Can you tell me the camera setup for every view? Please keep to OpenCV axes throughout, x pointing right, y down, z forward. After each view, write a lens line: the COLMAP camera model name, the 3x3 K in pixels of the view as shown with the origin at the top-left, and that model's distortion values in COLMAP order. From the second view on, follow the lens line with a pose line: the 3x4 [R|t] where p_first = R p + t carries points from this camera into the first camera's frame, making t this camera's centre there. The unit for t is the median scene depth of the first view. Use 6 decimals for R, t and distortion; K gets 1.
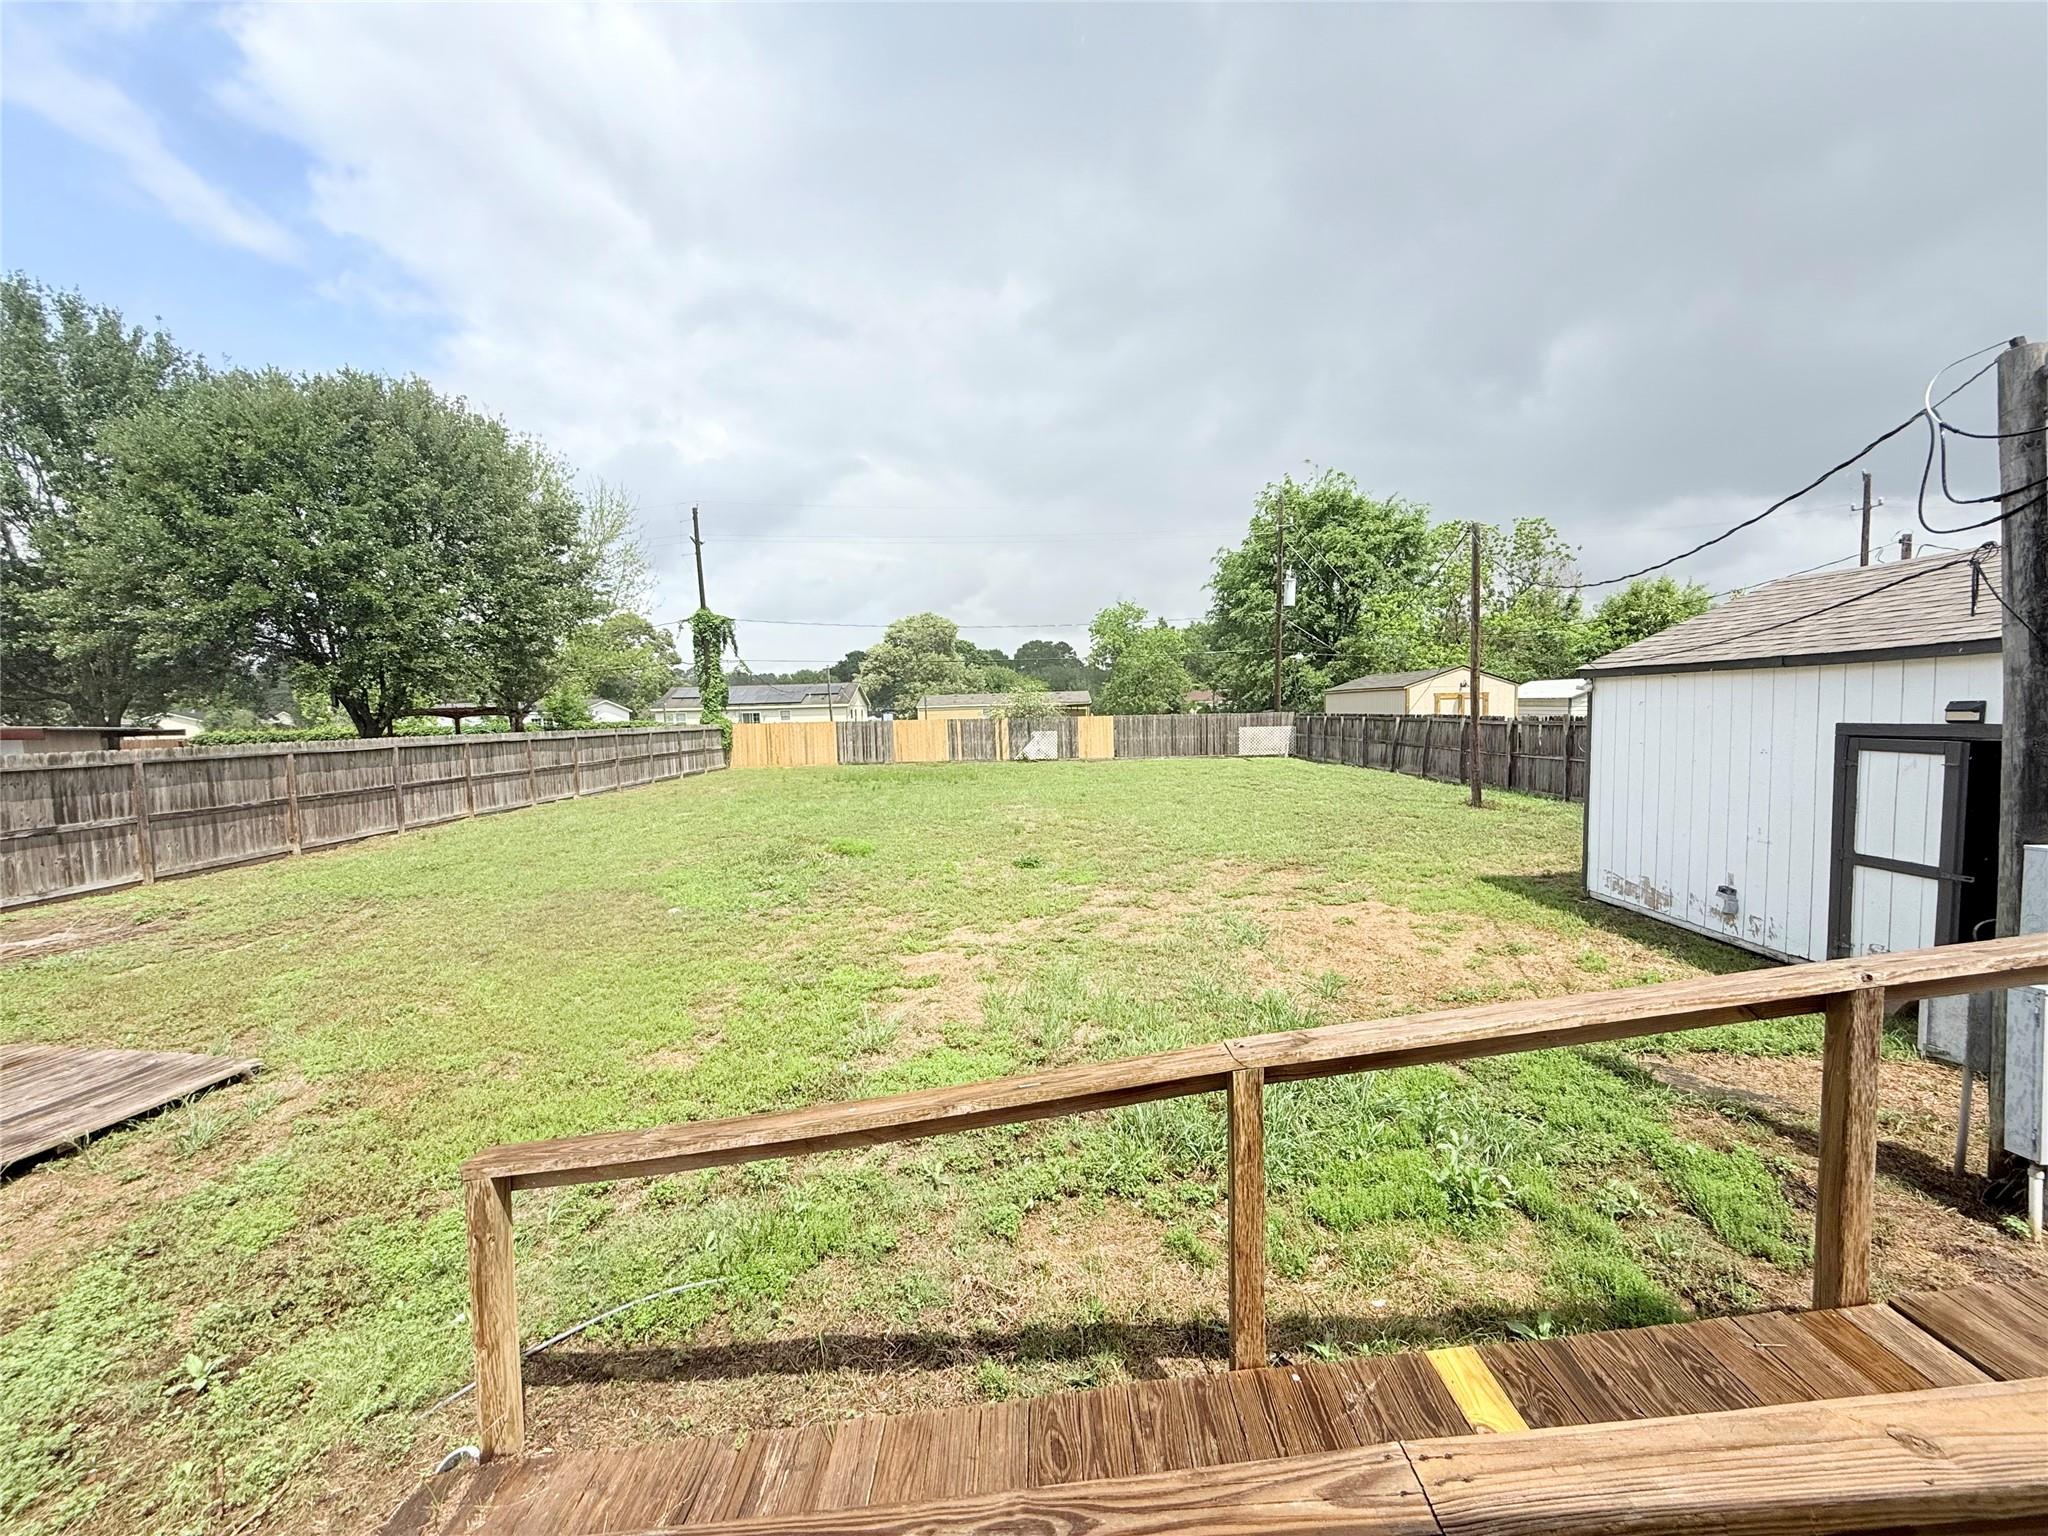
lens RADIAL K [[814.1, 0, 1018.1], [0, 814.1, 764.6], [0, 0, 1]] dist [-0.003224, 0.001564]
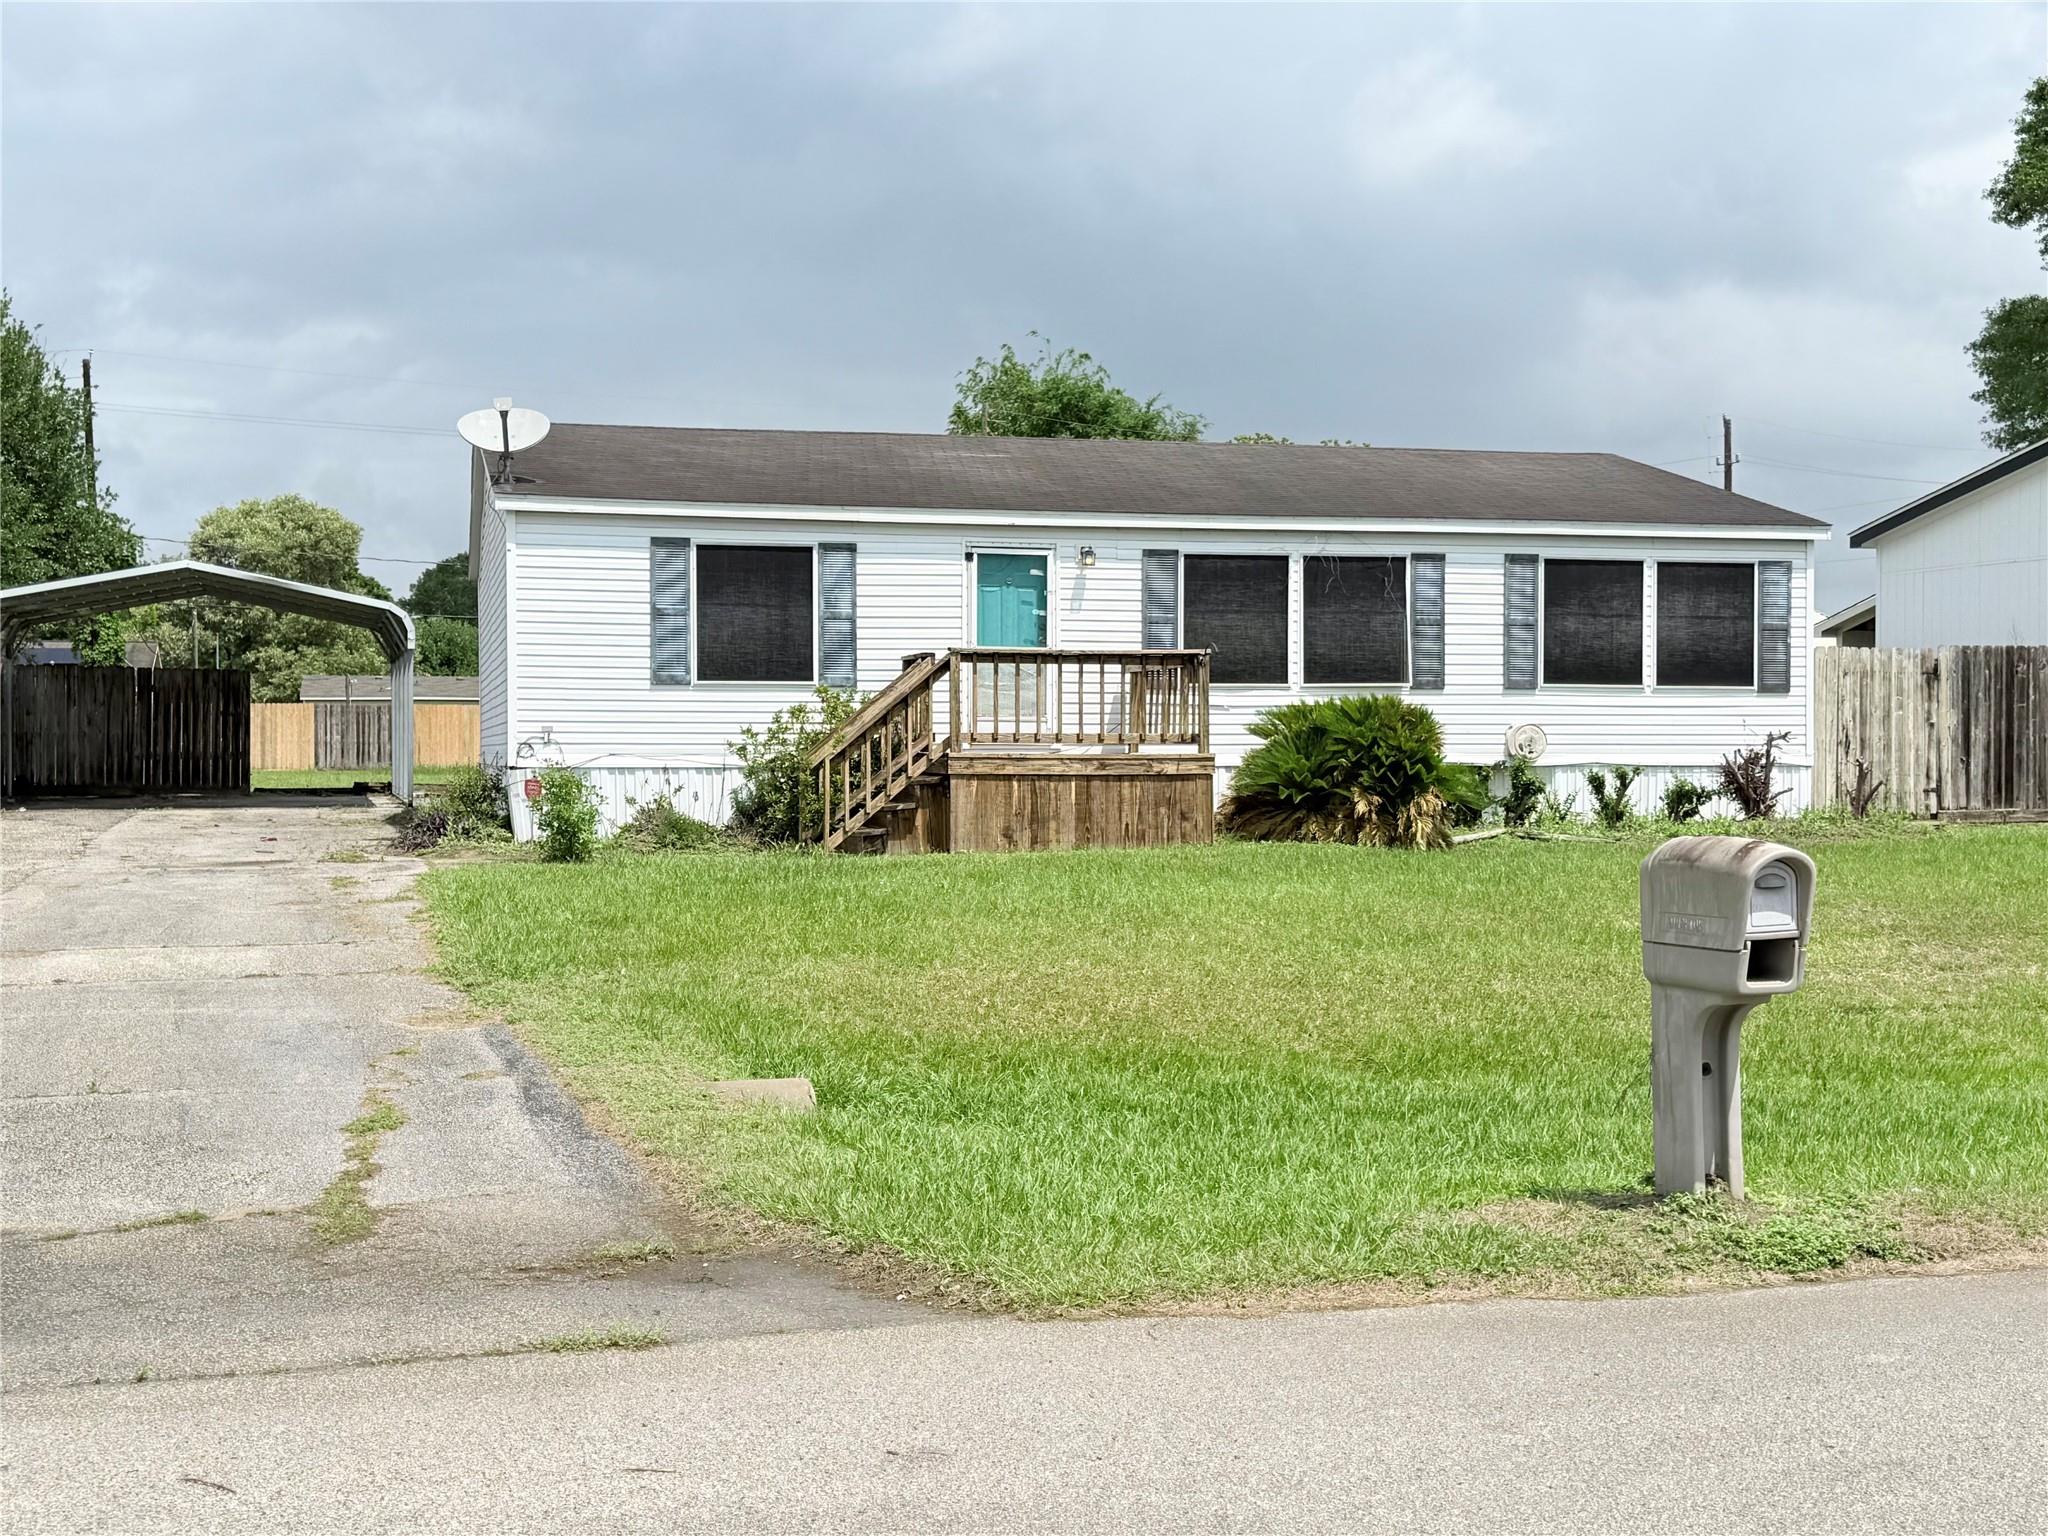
lens RADIAL K [[2478.4, 0, 1025.6], [0, 2478.4, 766.3], [0, 0, 1]] dist [-0.043848, 0.000000]
pose [[0.961207, 0.026927, 0.274512, -0.628690], [-0.009902, 0.997951, -0.063219, 0.331364], [-0.275652, 0.058049, 0.959503, -2.979324]]
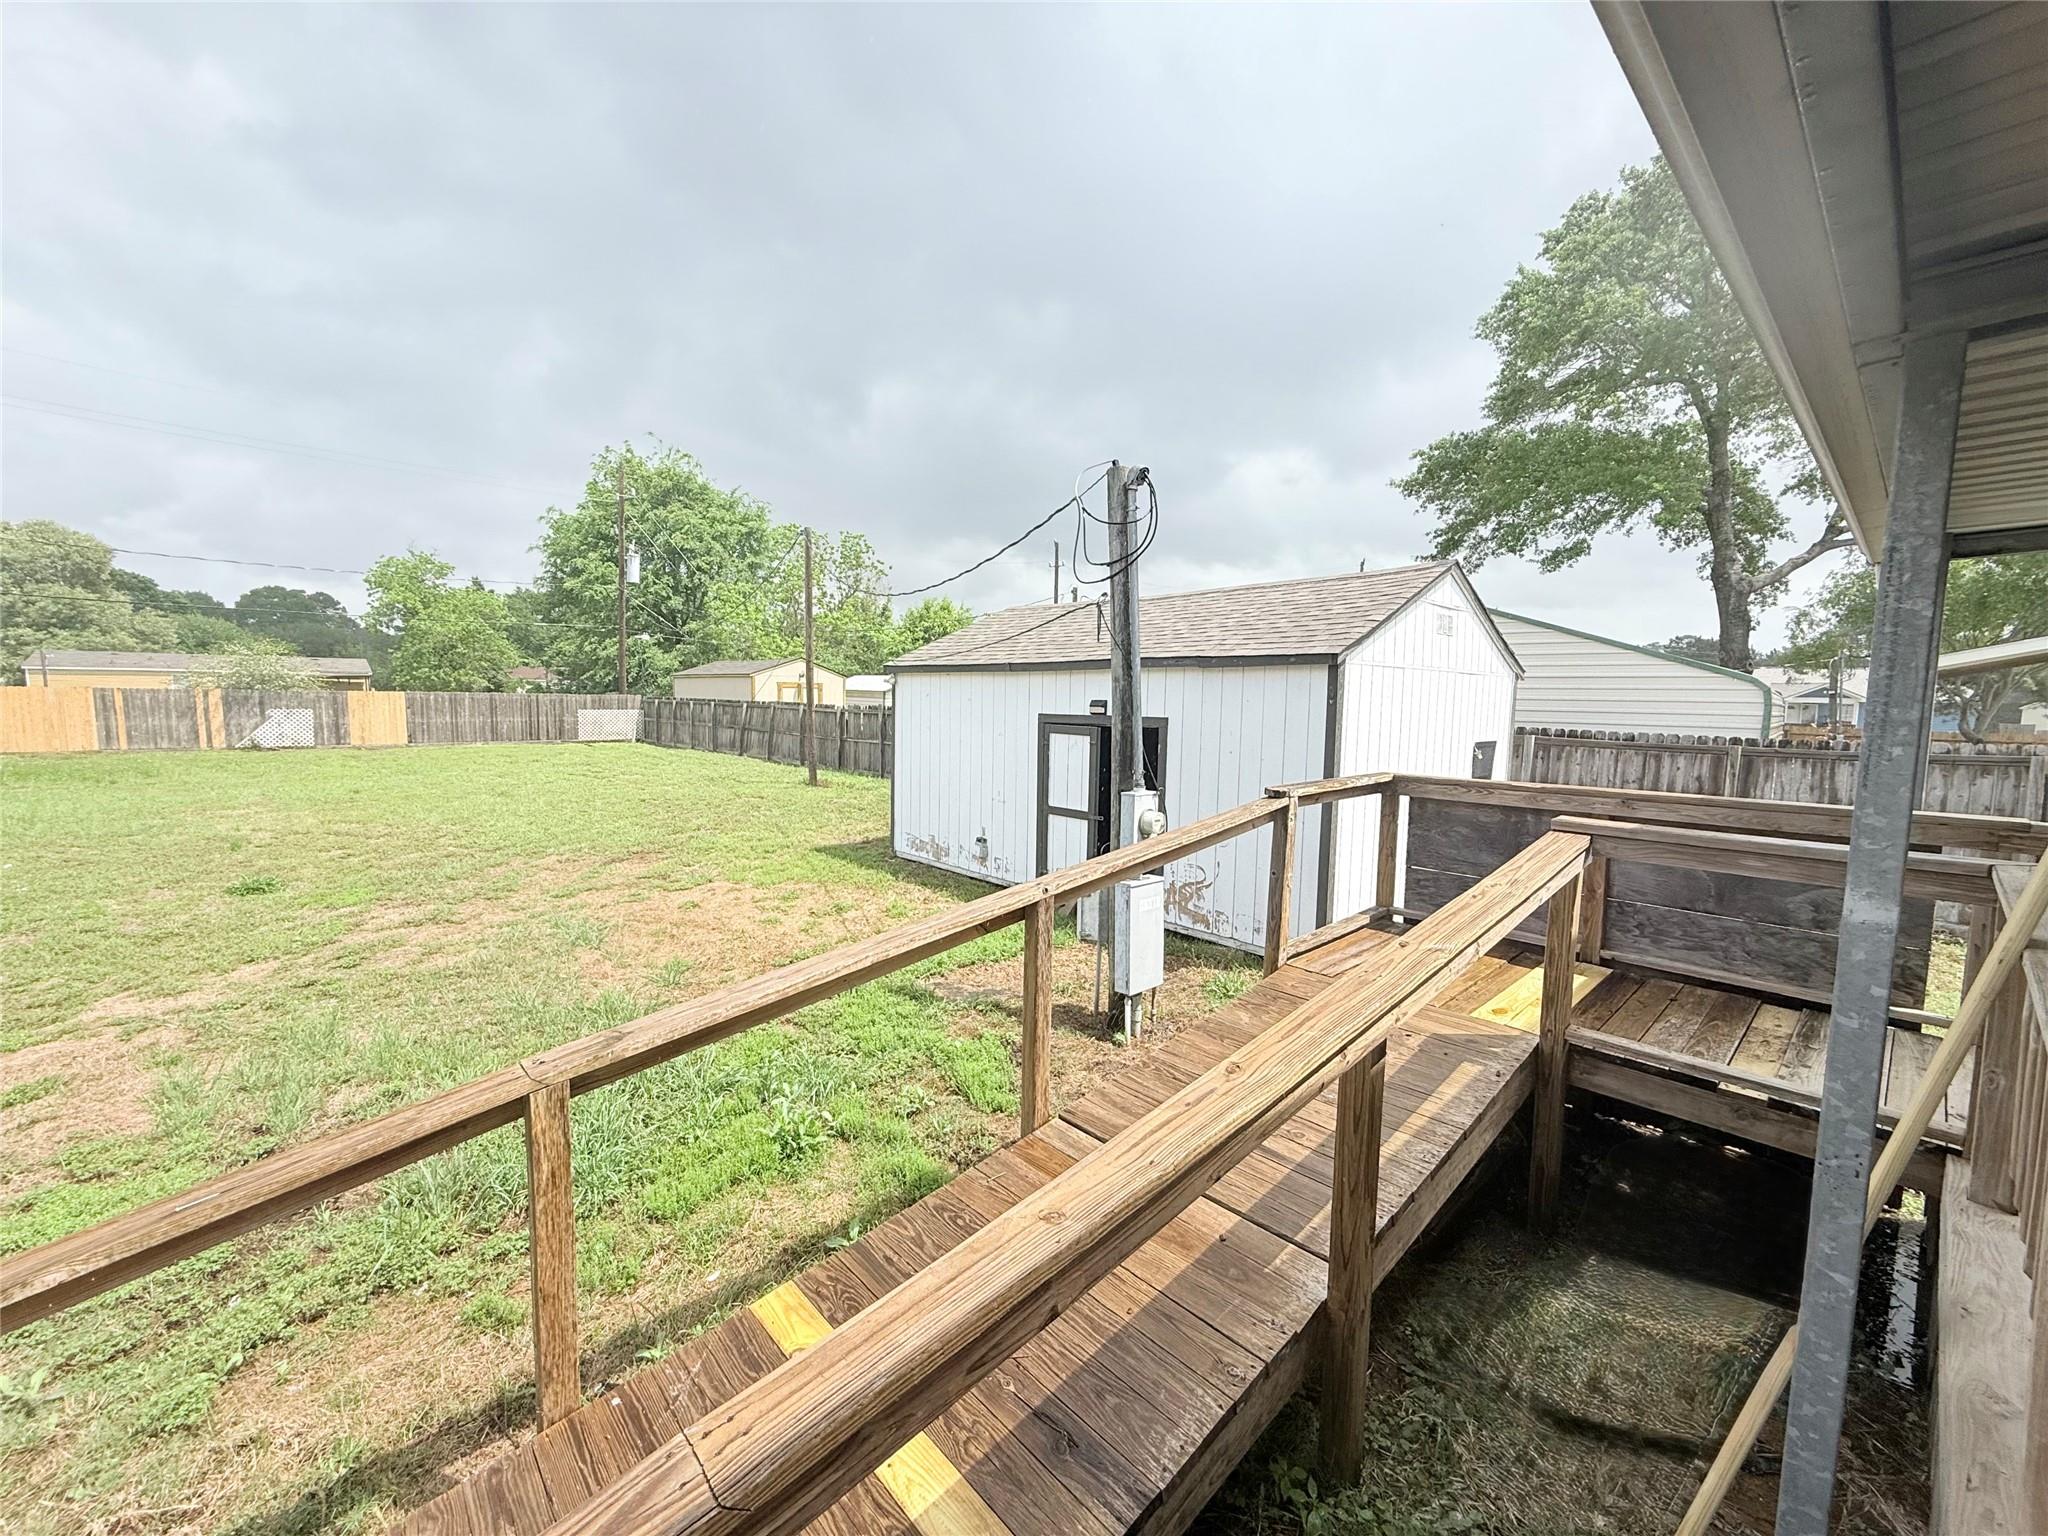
lens RADIAL K [[814.1, 0, 1021.9], [0, 814.1, 765.0], [0, 0, 1]] dist [-0.003224, 0.001564]
pose [[0.724235, -0.023876, 0.689140, 0.010417], [0.011338, 0.999678, 0.022719, 0.002624], [-0.689460, -0.008640, 0.724272, 0.003169]]
